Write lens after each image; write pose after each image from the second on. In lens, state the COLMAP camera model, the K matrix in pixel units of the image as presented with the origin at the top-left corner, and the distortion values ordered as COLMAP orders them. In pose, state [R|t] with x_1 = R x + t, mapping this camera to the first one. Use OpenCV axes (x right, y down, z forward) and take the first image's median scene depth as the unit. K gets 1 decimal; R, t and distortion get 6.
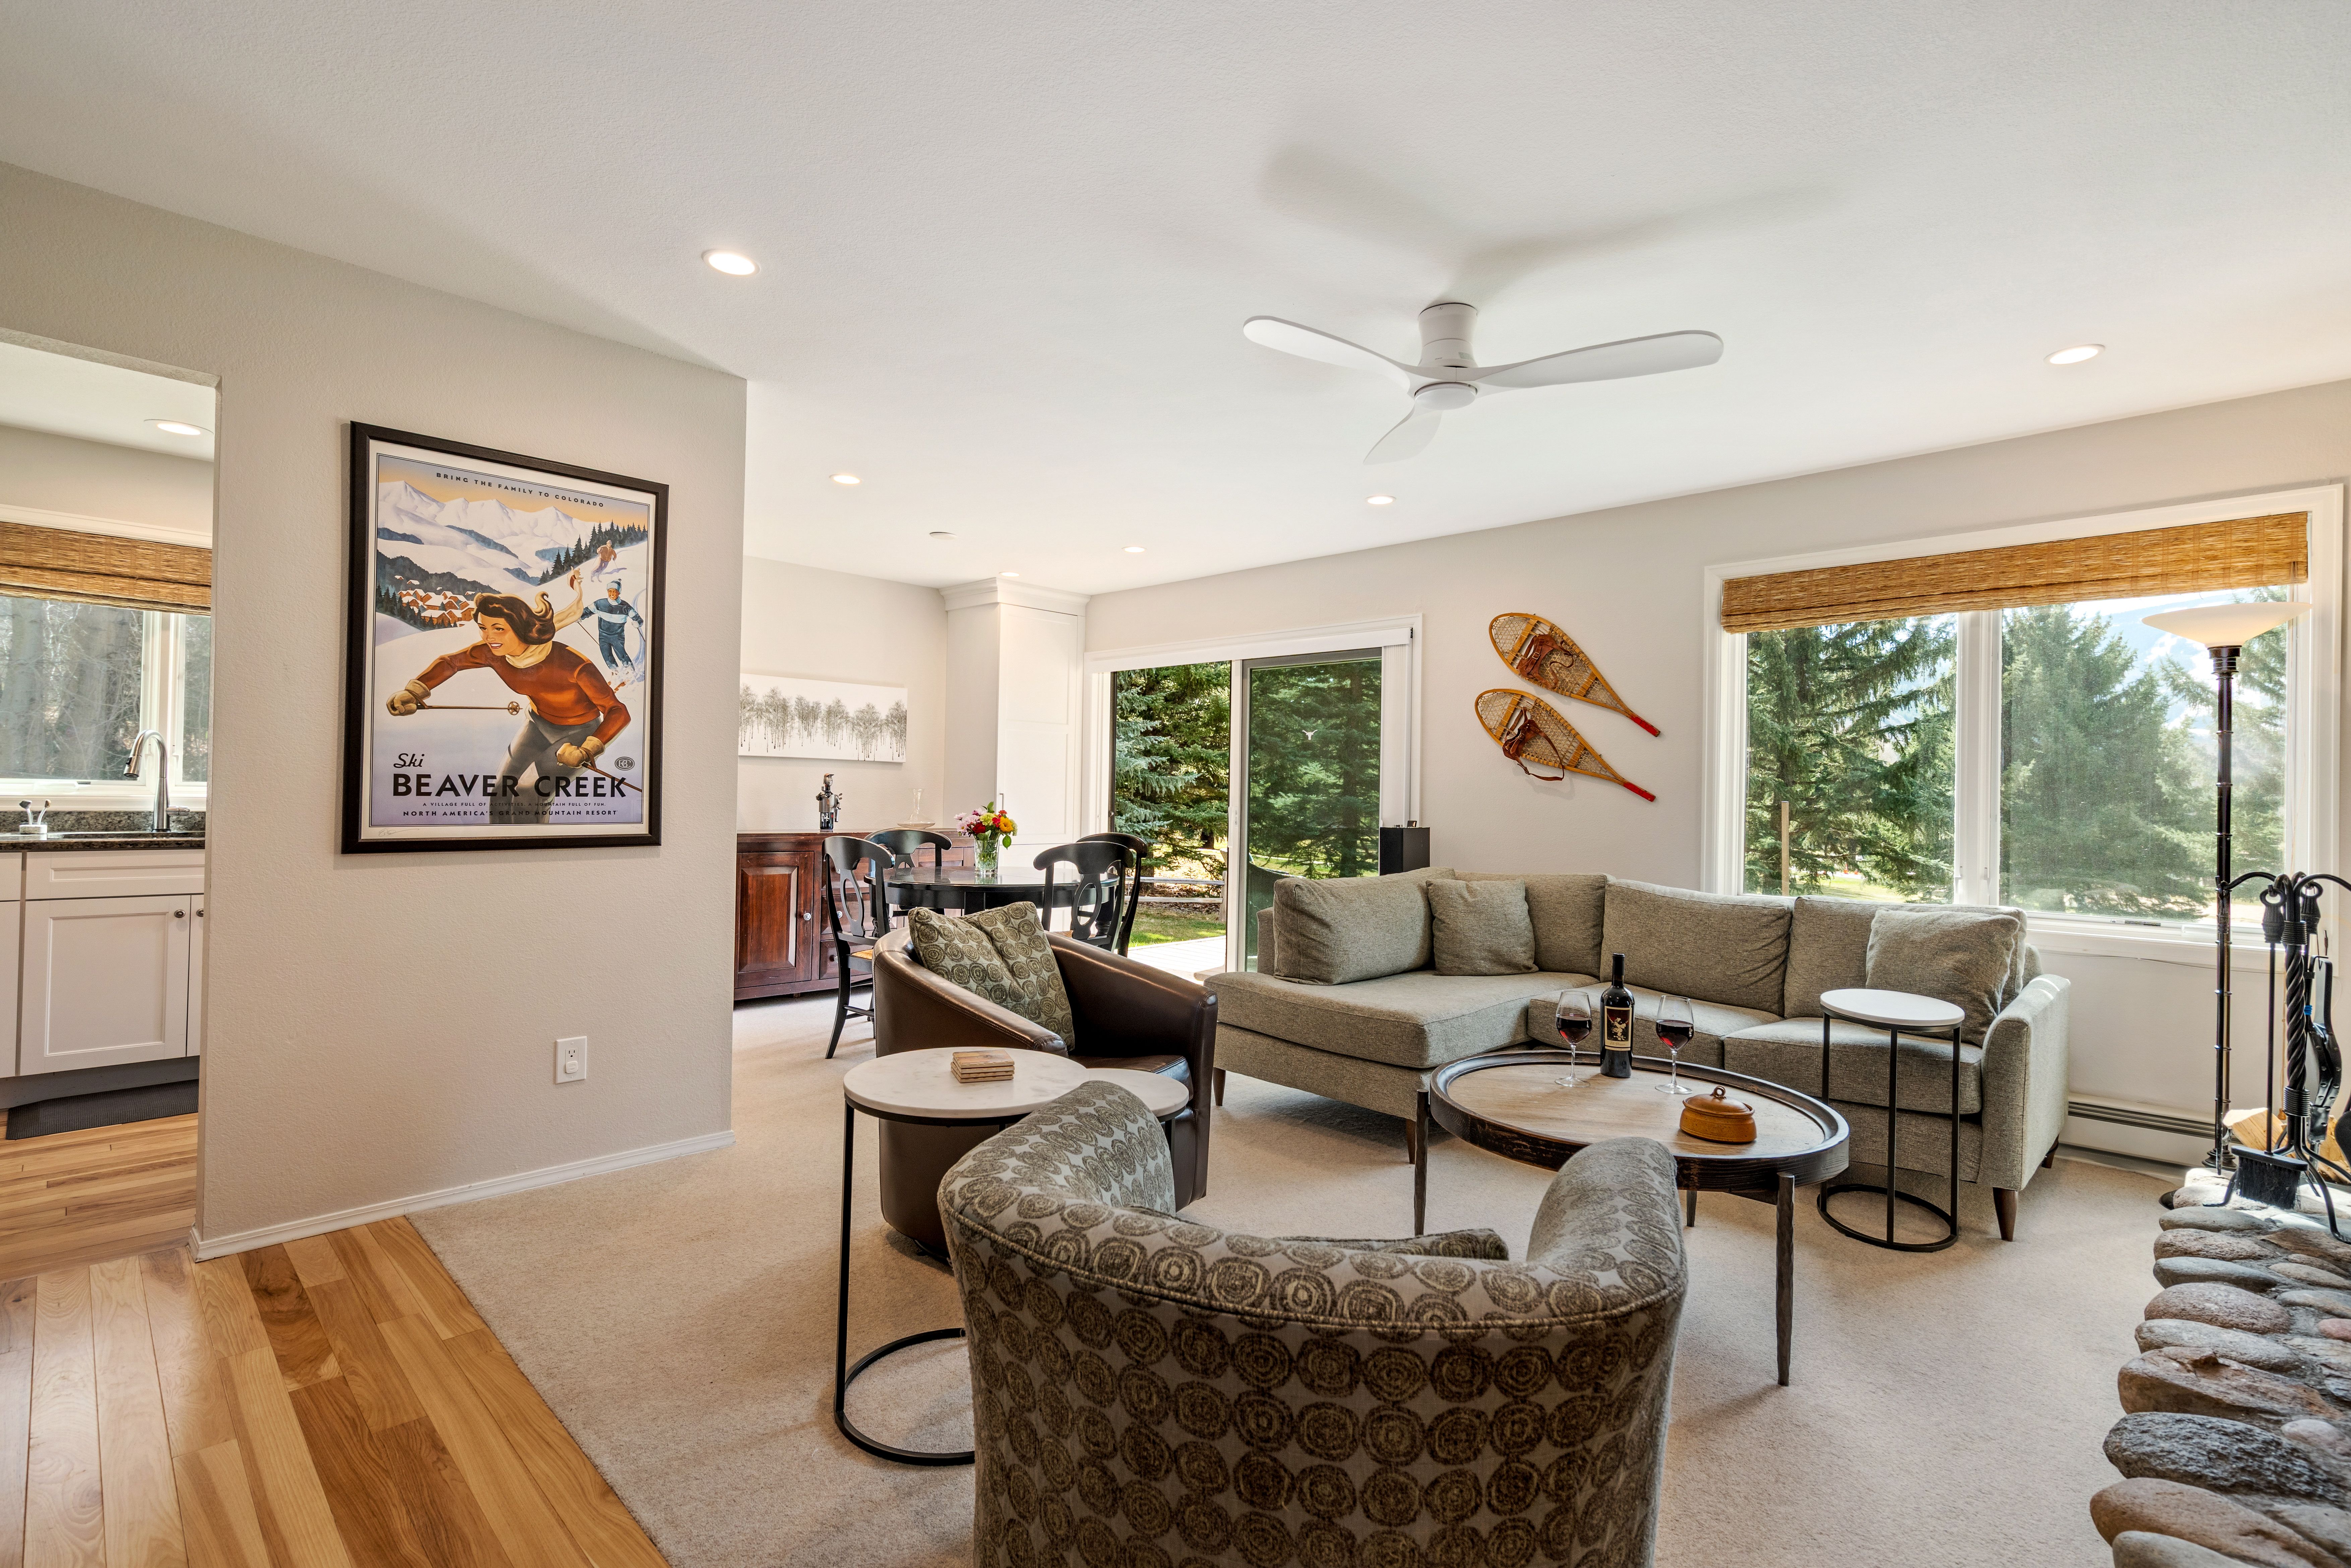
lens RADIAL K [[1076.1, 0, 1157.2], [0, 1076.1, 768.7], [0, 0, 1]] dist [-0.005308, 0.001941]
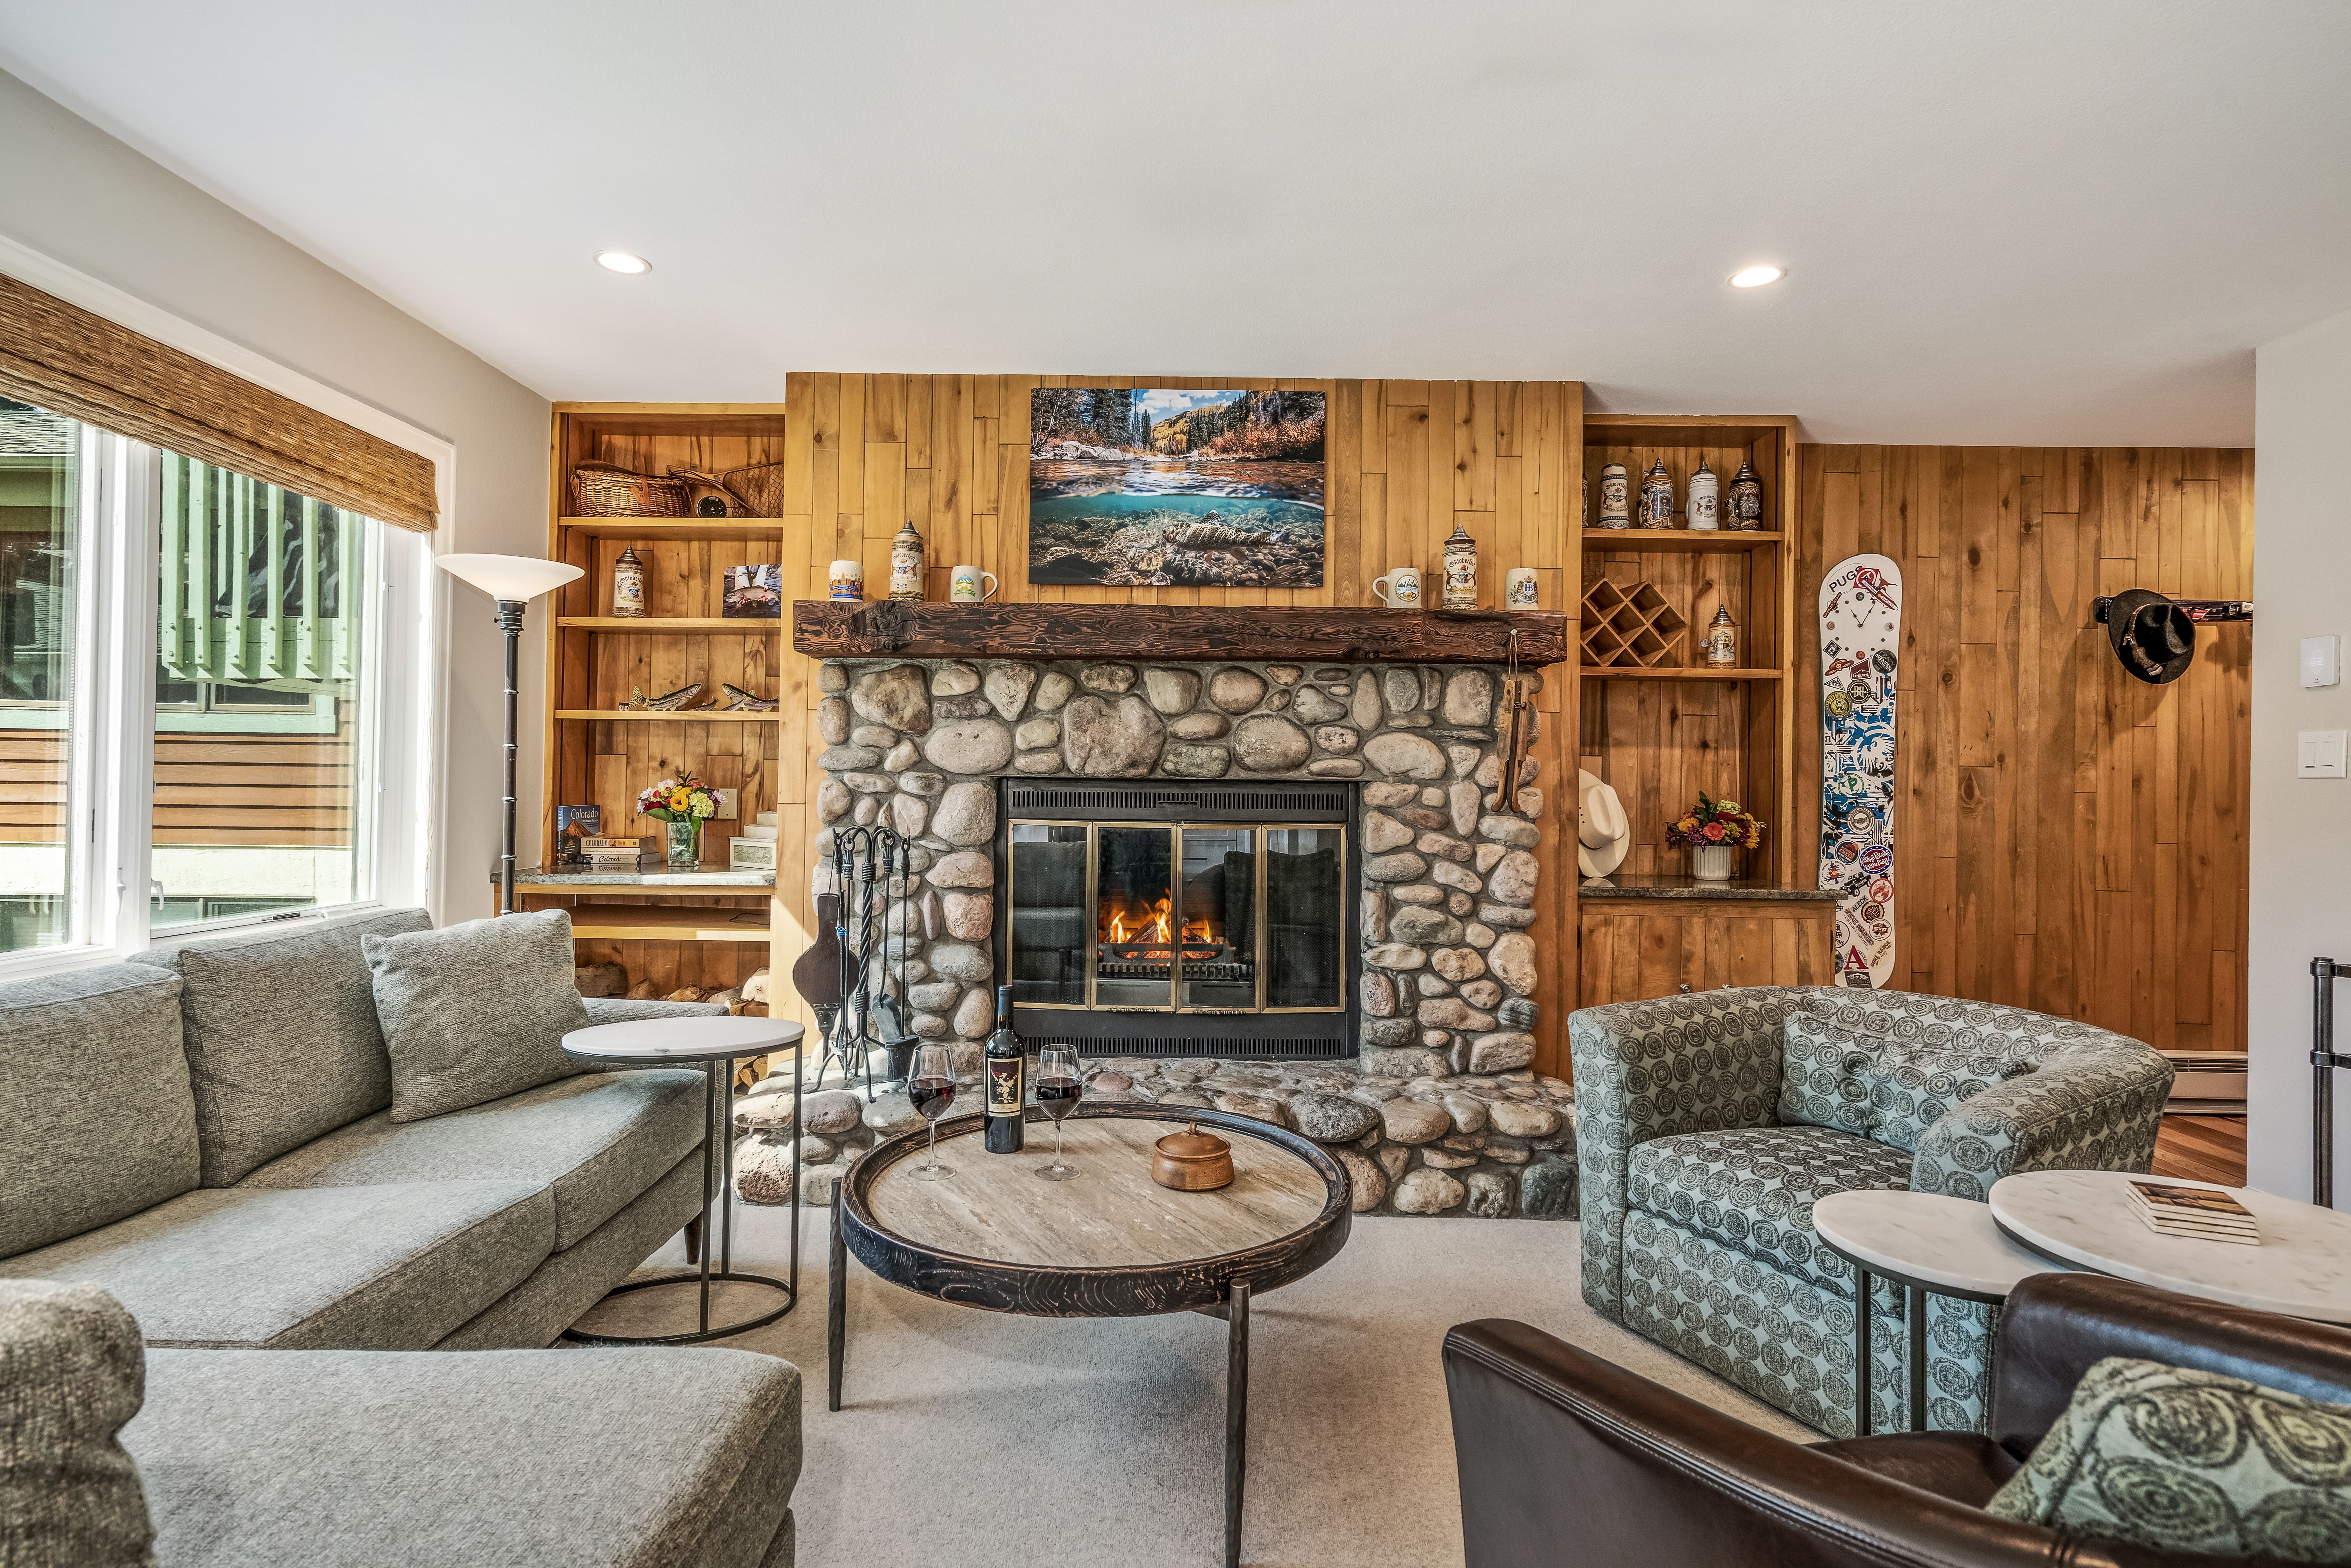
lens RADIAL K [[1153.0, 0, 1161.5], [0, 1153.0, 808.4], [0, 0, 1]] dist [-0.002644, 0.004218]
pose [[-0.701733, -0.036835, 0.711487, -0.077291], [-0.039540, 0.999137, 0.012730, 0.018172], [-0.711342, -0.019200, -0.702584, 0.703136]]
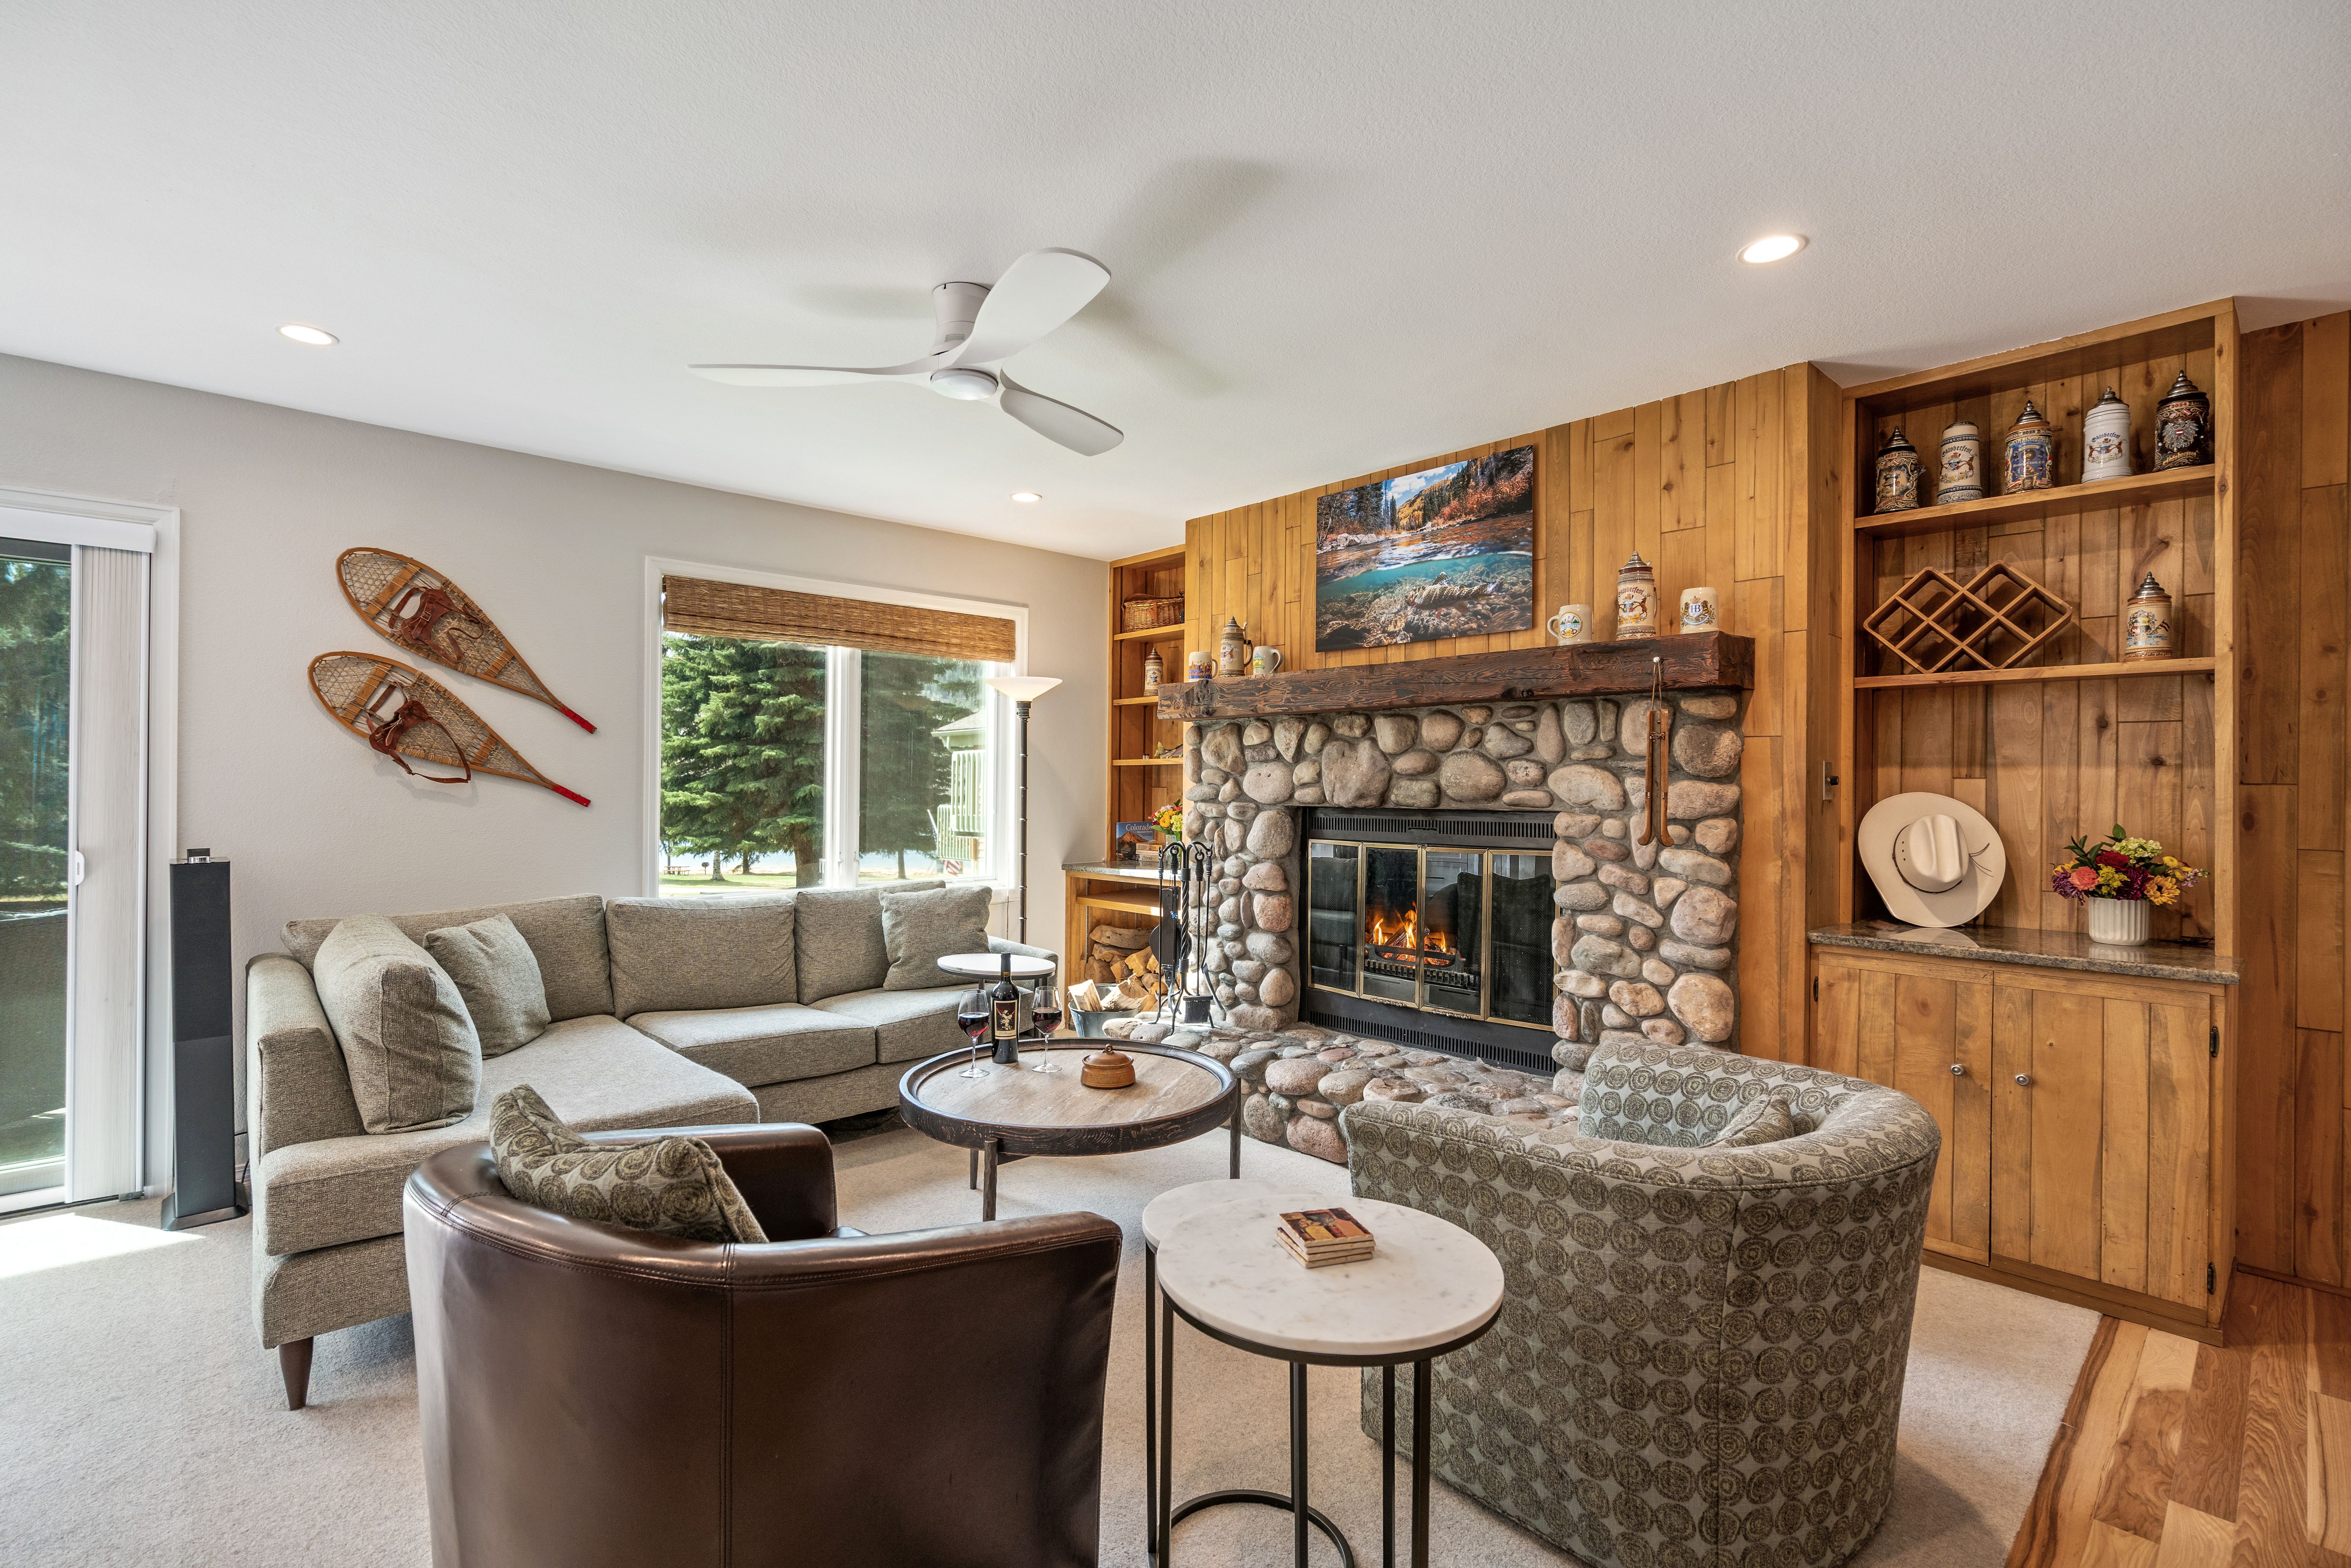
lens RADIAL K [[1076.1, 0, 1180.5], [0, 1076.1, 818.7], [0, 0, 1]] dist [-0.005308, 0.001941]
pose [[0.040812, -0.045404, 0.998135, -0.322870], [-0.027077, 0.998550, 0.046530, -0.011180], [-0.998800, -0.028925, 0.039524, 0.376330]]
